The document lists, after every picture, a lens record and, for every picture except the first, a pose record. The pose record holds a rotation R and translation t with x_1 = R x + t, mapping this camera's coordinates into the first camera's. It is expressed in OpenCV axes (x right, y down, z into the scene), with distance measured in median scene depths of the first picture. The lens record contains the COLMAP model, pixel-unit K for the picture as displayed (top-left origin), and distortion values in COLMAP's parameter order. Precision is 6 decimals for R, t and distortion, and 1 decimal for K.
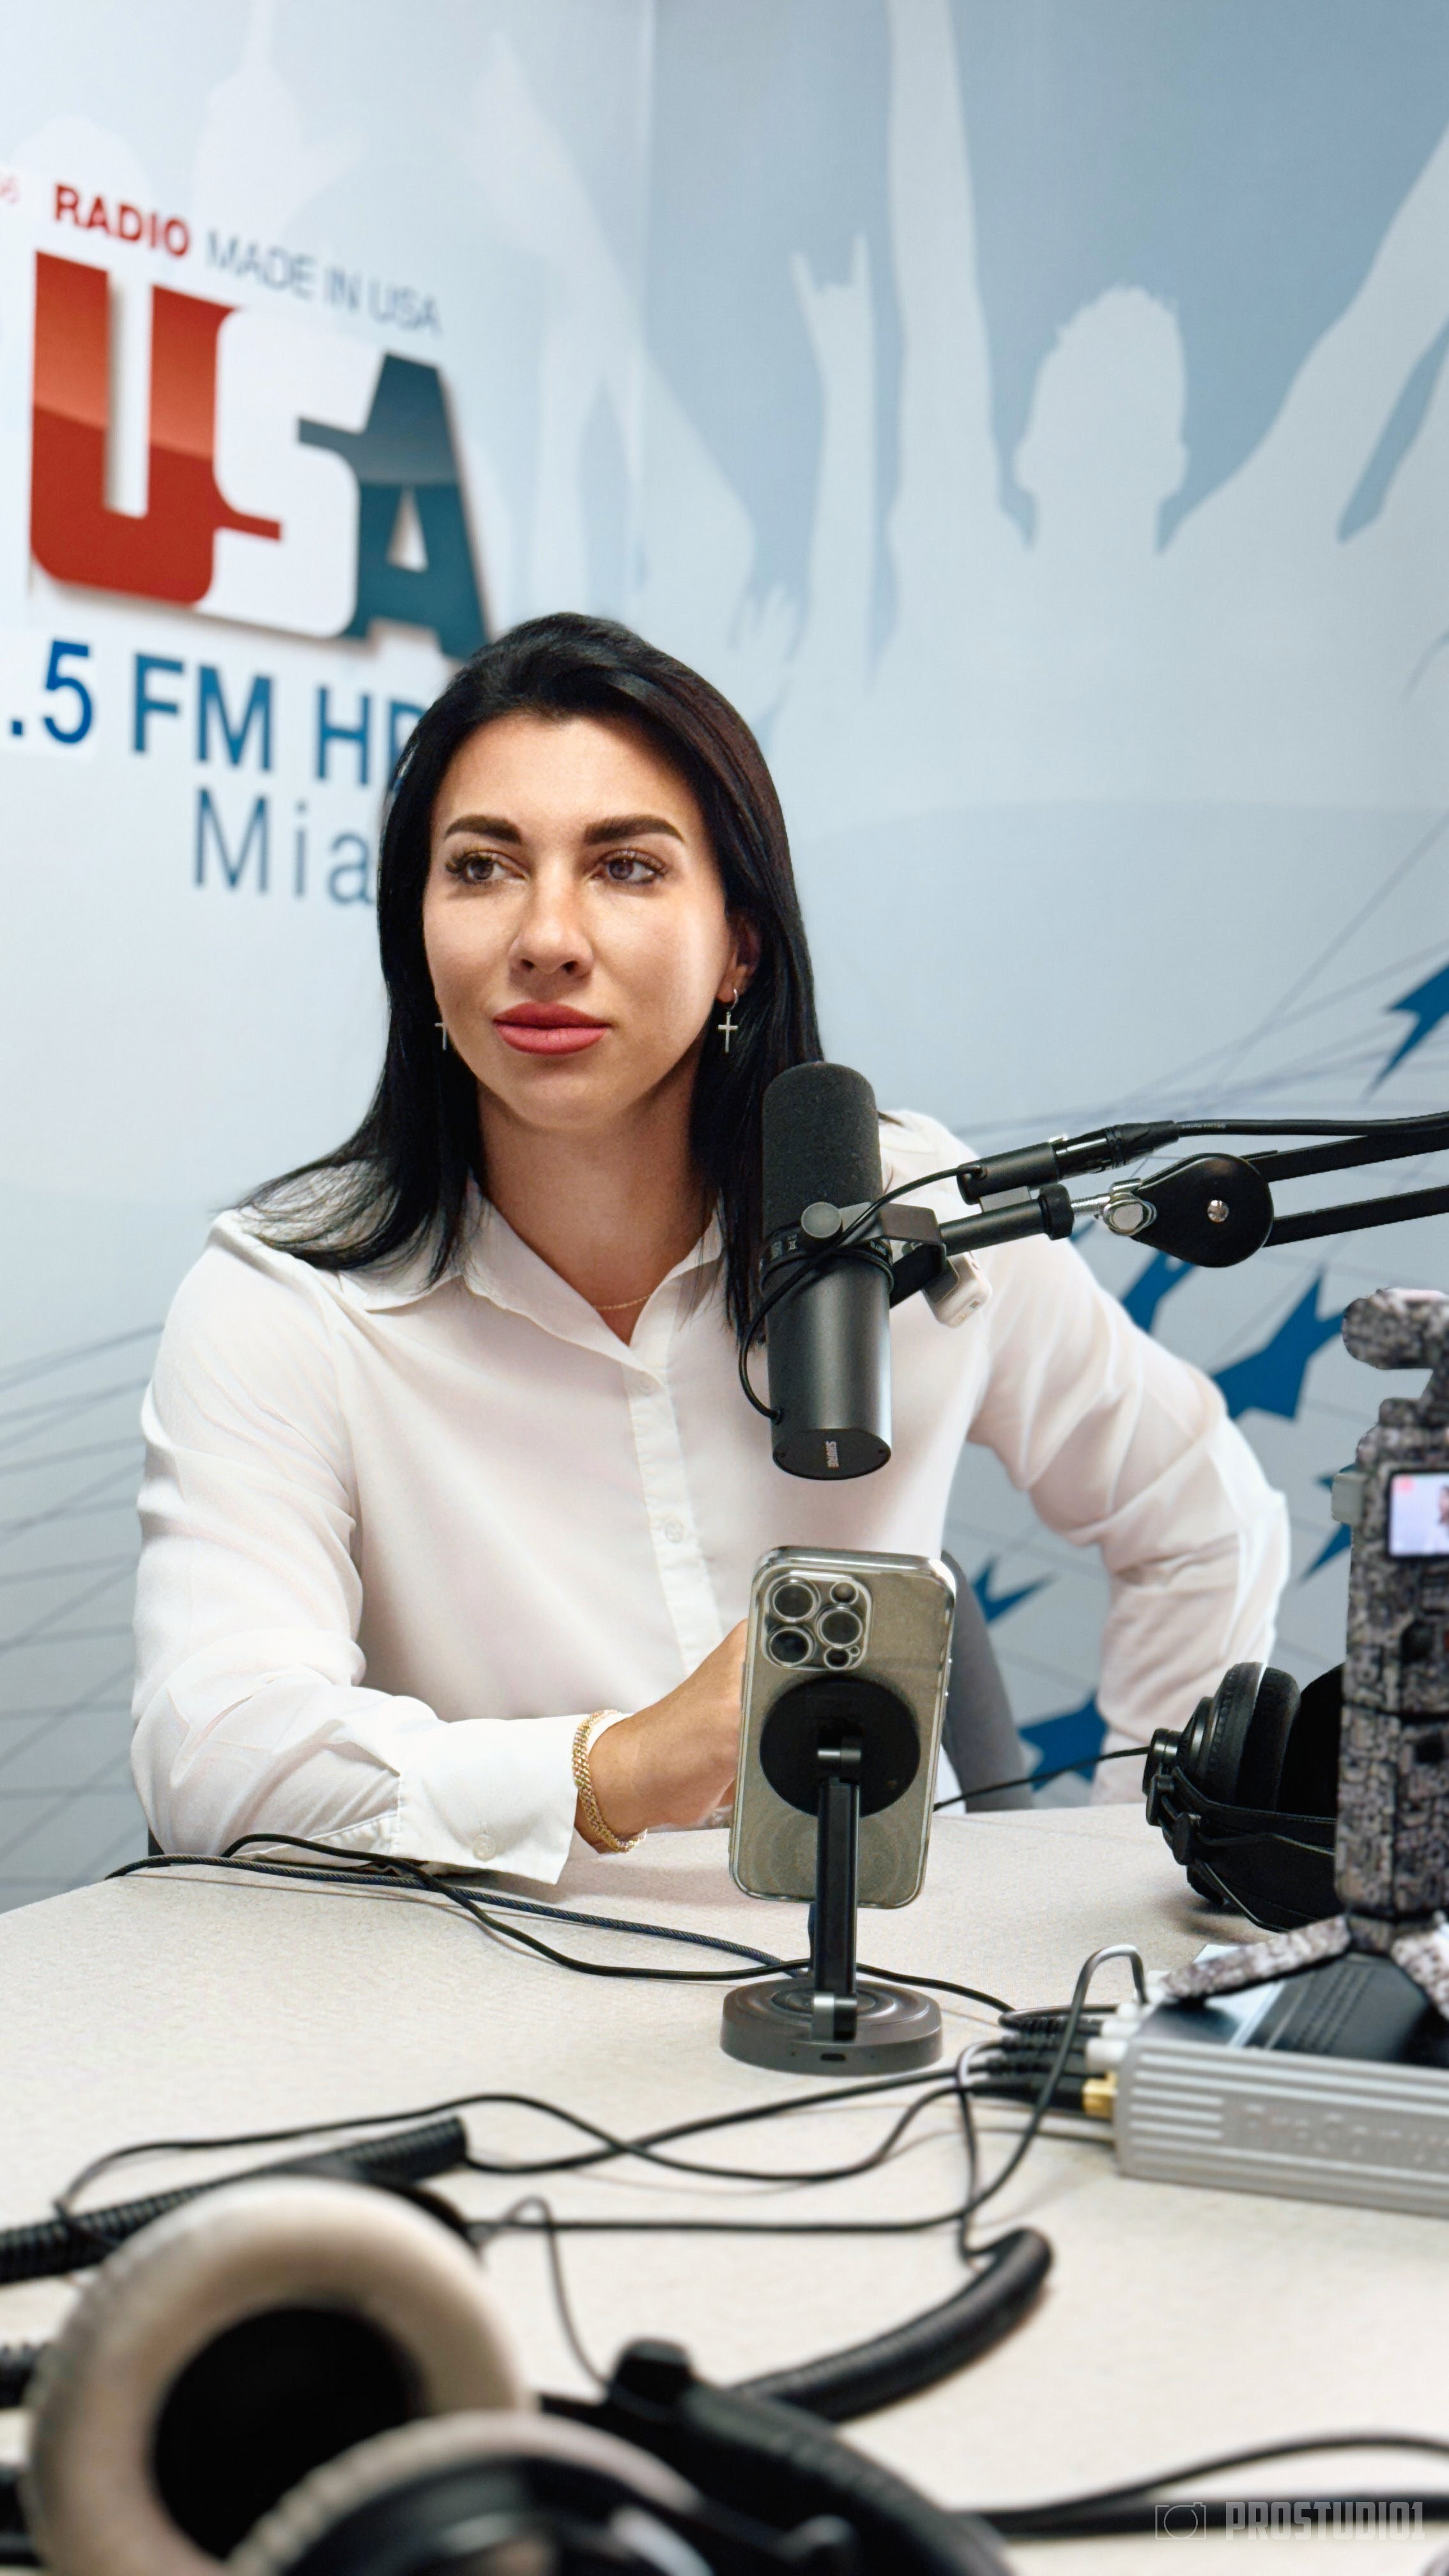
lens RADIAL K [[3602.1, 0, 724.5], [0, 3602.1, 1288.0], [0, 0, 1]] dist [0.179270, -0.124793]
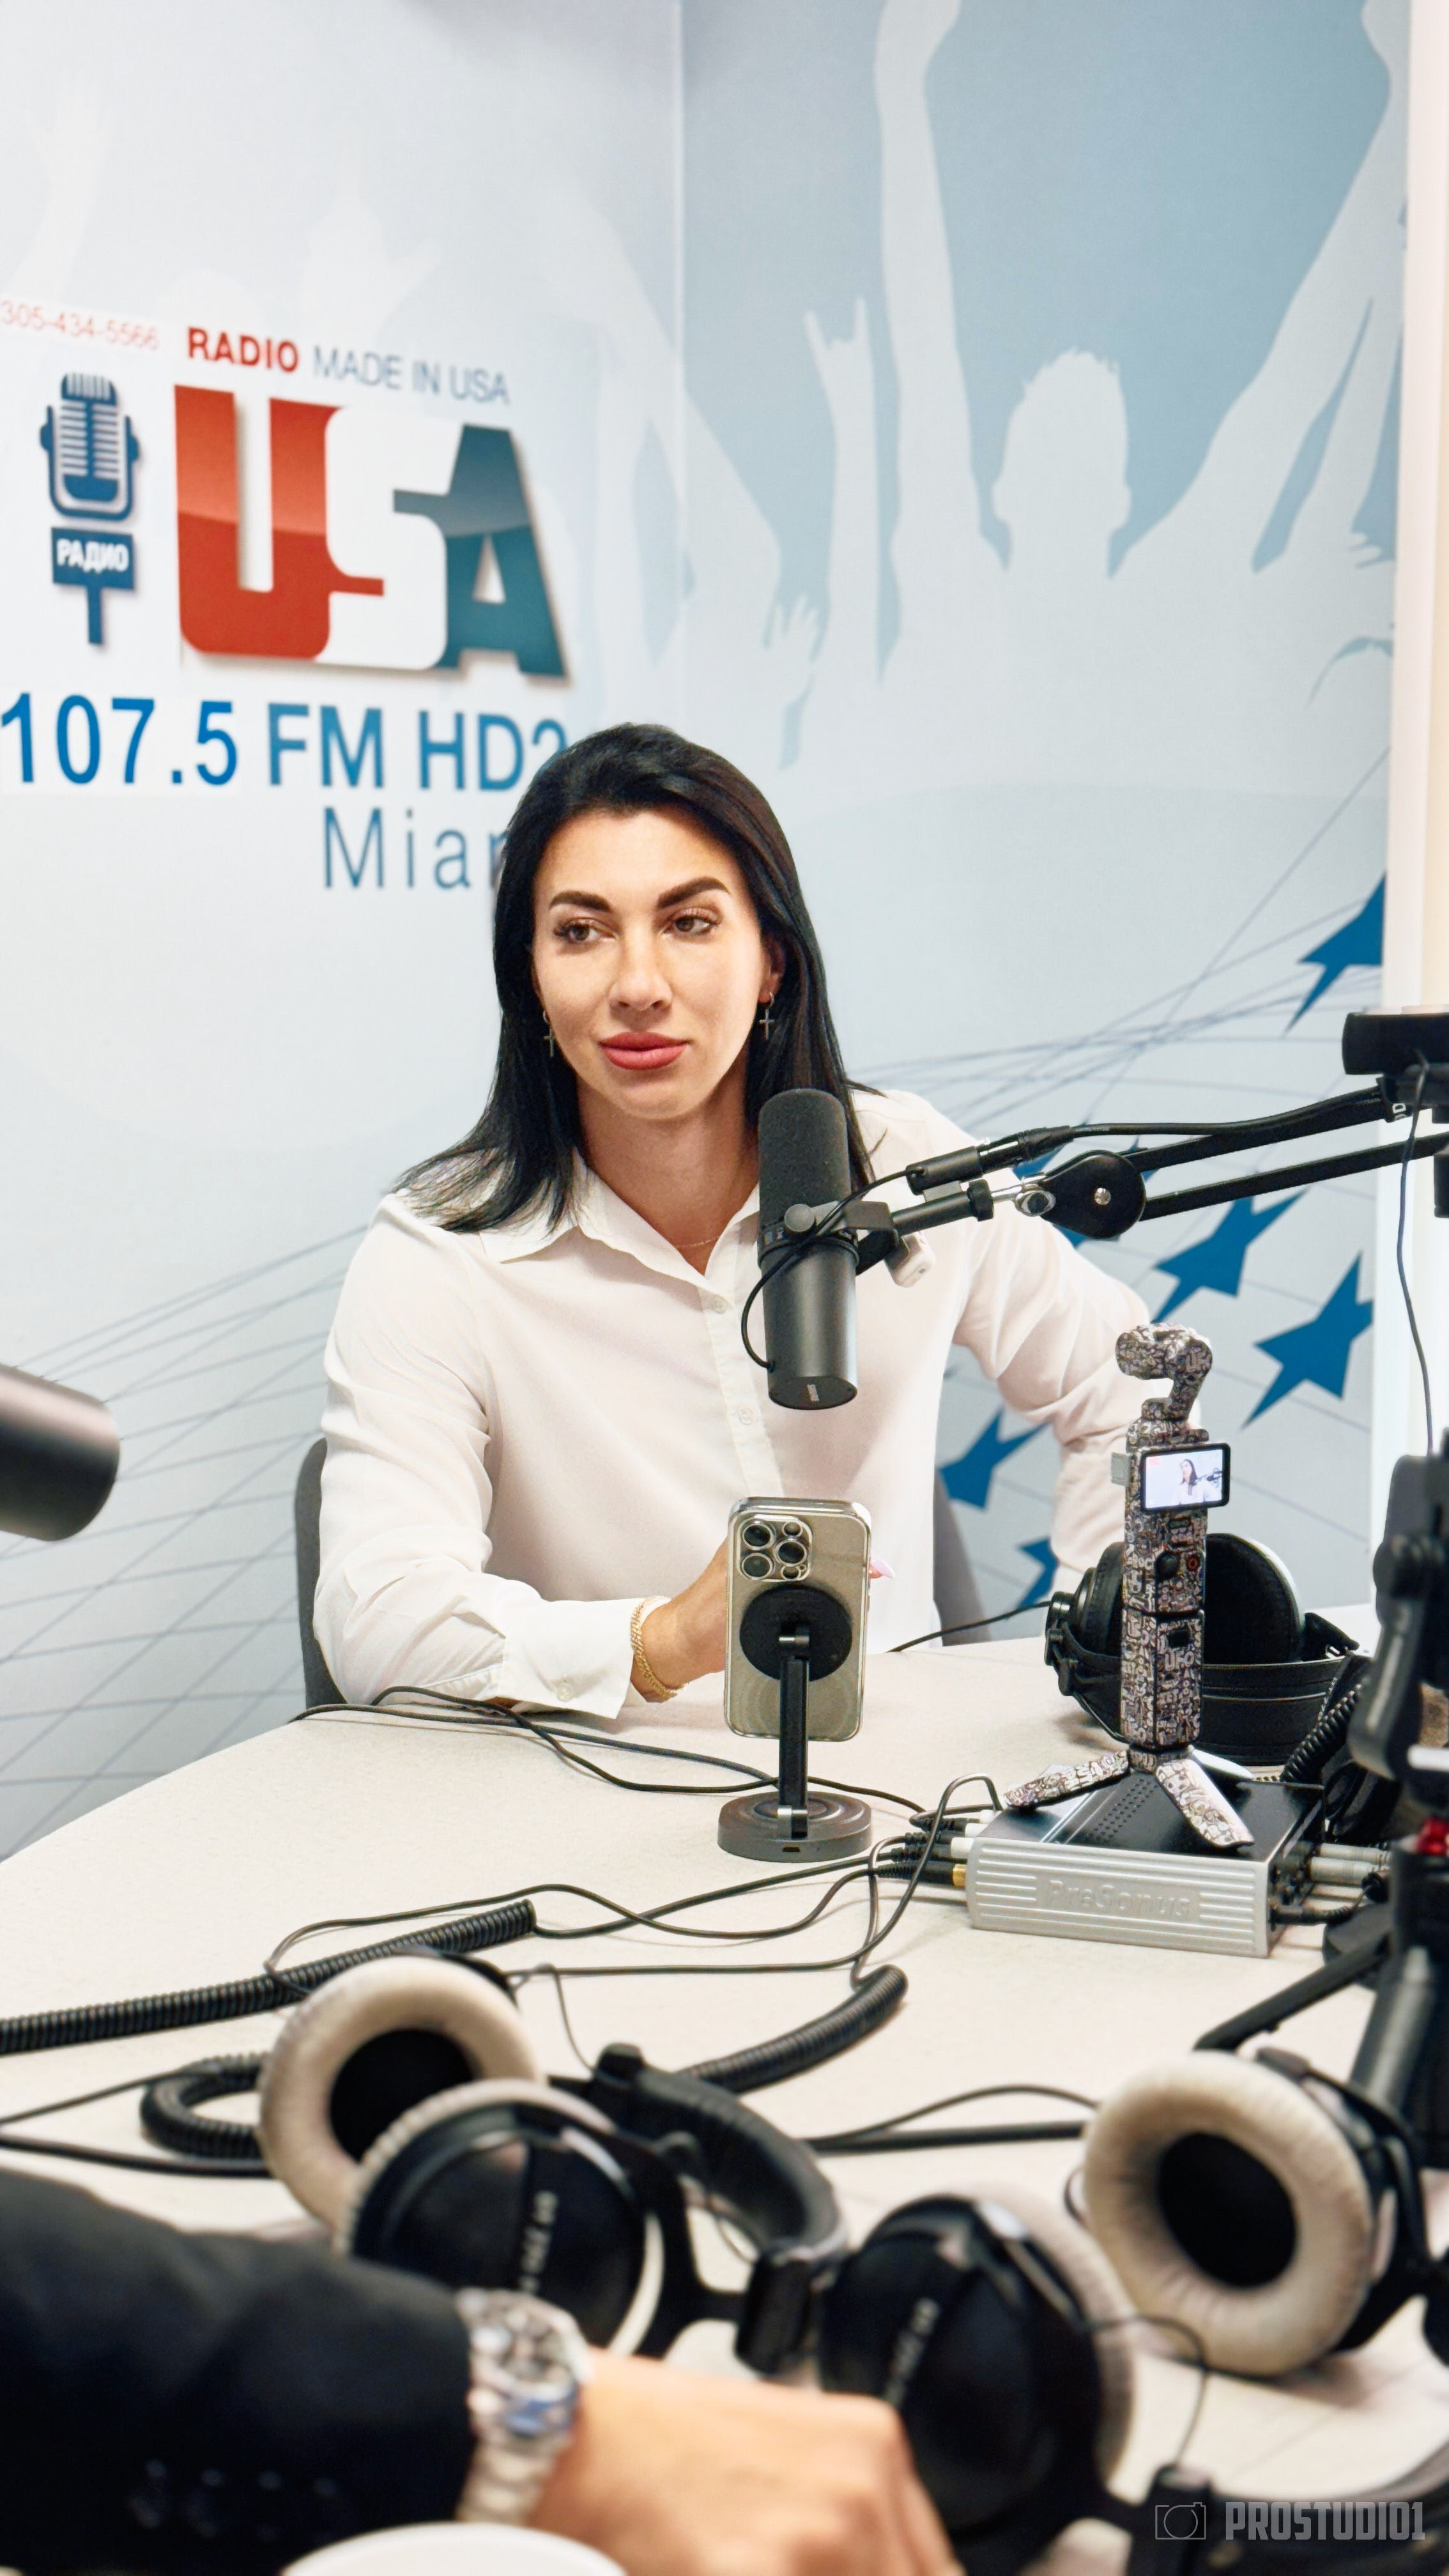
lens RADIAL K [[3589.9, 0, 741.8], [0, 3589.9, 1294.0], [0, 0, 1]] dist [0.176900, 0.008267]
pose [[0.998709, -0.031082, -0.040179, 0.057585], [0.034113, 0.996440, 0.077090, -0.093238], [0.037640, -0.078361, 0.996214, -0.322329]]
